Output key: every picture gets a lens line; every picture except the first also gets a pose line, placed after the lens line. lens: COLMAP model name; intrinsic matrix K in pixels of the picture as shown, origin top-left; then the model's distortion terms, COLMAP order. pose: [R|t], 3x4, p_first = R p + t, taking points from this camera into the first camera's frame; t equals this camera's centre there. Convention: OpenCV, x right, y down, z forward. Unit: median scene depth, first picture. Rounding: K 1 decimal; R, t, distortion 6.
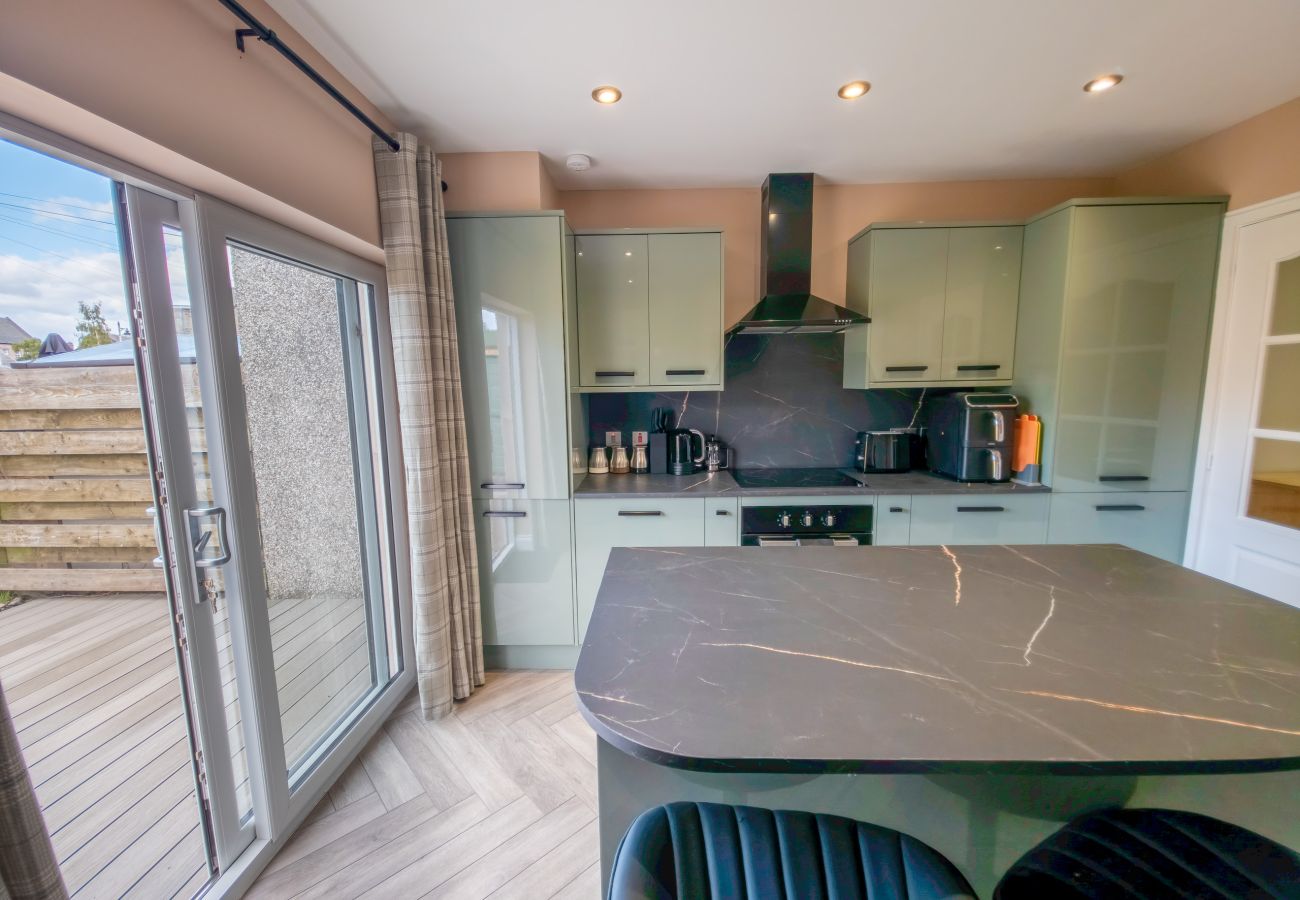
lens RADIAL K [[509.1, 0, 650.0], [0, 509.1, 450.0], [0, 0, 1]] dist [0.019203, -0.011312]
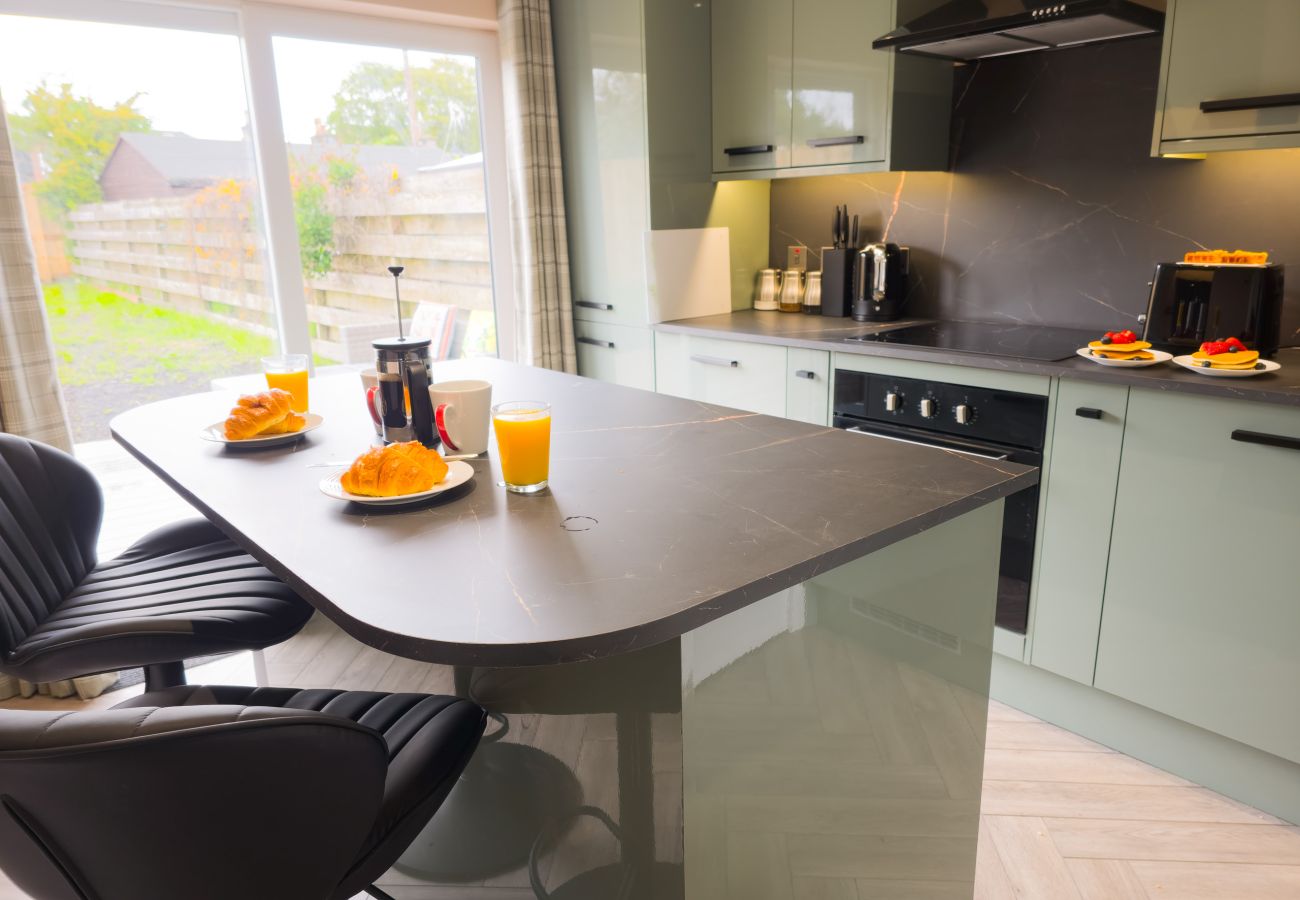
lens RADIAL K [[869.7, 0, 661.8], [0, 869.7, 458.4], [0, 0, 1]] dist [0.012039, -0.004495]
pose [[0.675730, 0.198058, -0.710044, 0.728735], [-0.082354, 0.977483, 0.194282, 0.029209], [0.732535, -0.072808, 0.676825, 0.133320]]
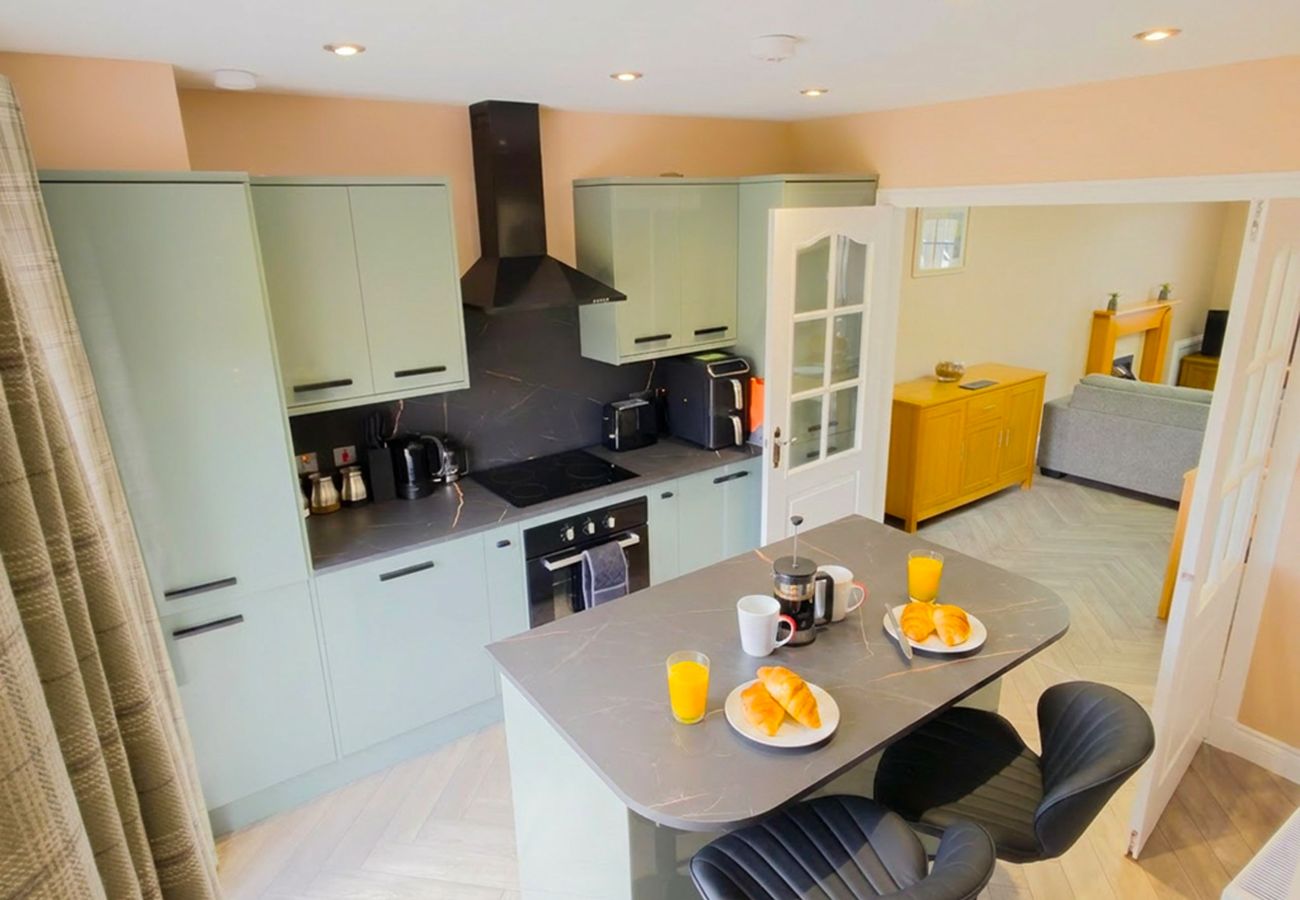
lens RADIAL K [[760.9, 0, 646.5], [0, 760.9, 447.7], [0, 0, 1]] dist [0.004246, -0.000331]
pose [[0.799573, -0.177660, 0.573690, -0.326060], [0.085547, 0.979195, 0.184006, -0.218220], [-0.594445, -0.098049, 0.798136, -0.105333]]
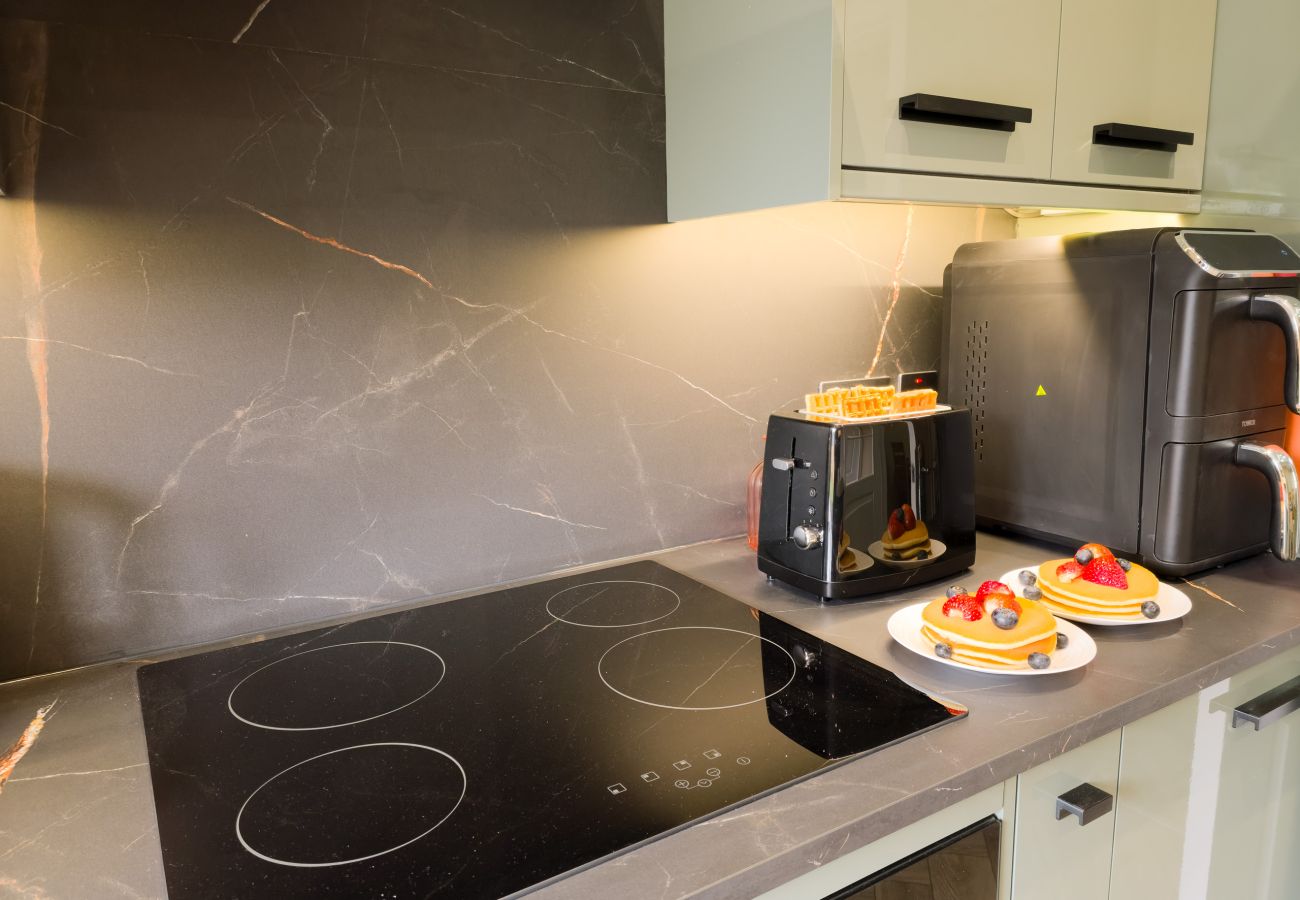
lens RADIAL K [[869.7, 0, 661.8], [0, 869.7, 458.4], [0, 0, 1]] dist [0.012039, -0.004495]
pose [[0.836374, -0.104065, 0.538190, 0.164764], [0.079214, 0.994454, 0.069186, -0.044424], [-0.542405, -0.015233, 0.839979, 0.738354]]
